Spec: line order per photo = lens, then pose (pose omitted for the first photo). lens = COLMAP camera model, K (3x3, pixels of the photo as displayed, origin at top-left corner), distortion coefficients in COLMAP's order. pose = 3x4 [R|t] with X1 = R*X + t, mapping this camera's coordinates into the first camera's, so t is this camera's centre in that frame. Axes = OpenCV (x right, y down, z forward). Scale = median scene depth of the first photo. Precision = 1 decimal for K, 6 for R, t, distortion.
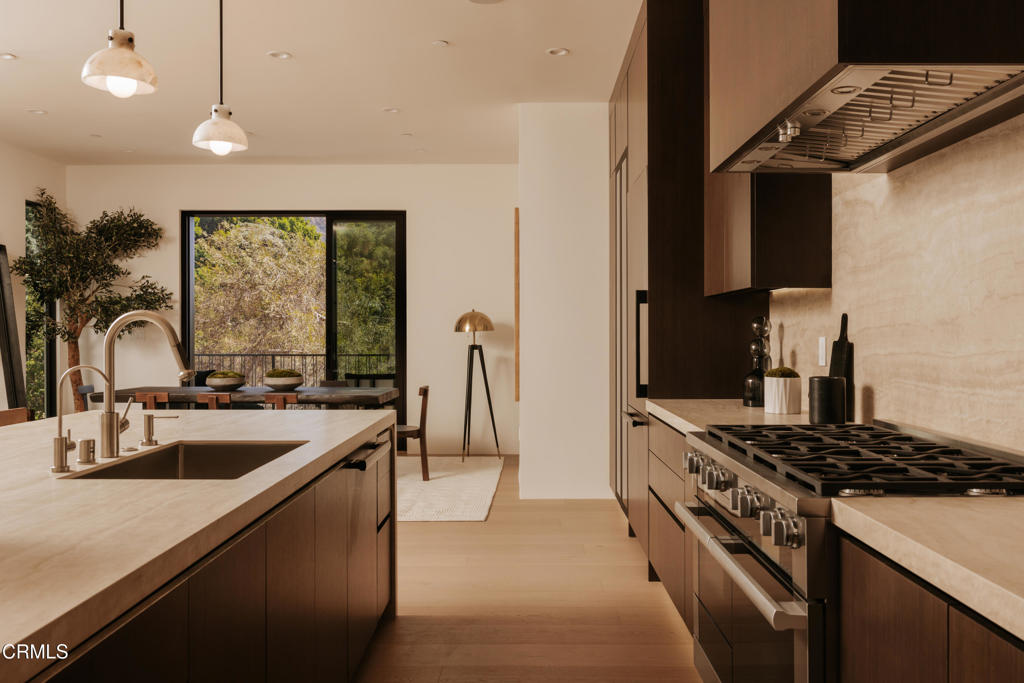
lens RADIAL K [[882.7, 0, 511.6], [0, 882.7, 342.6], [0, 0, 1]] dist [0.008080, 0.015410]
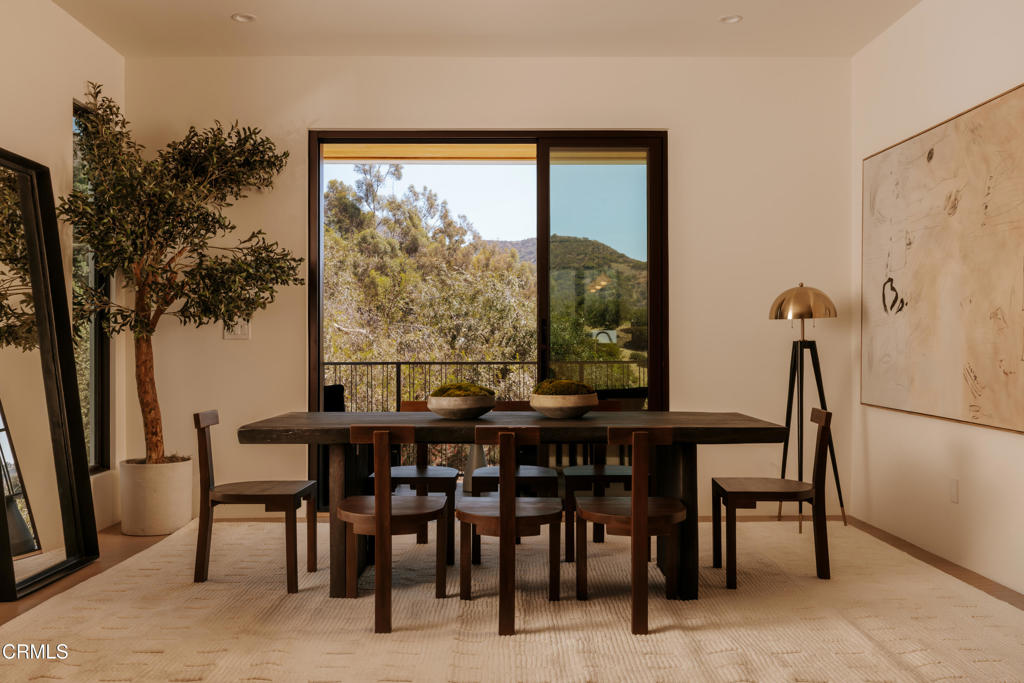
lens RADIAL K [[956.1, 0, 512.9], [0, 956.1, 339.5], [0, 0, 1]] dist [-0.001955, 0.000000]
pose [[0.999154, -0.004186, 0.040901, -0.270396], [0.005060, 0.999761, -0.021284, 0.014828], [-0.040802, 0.021473, 0.998936, 0.337126]]
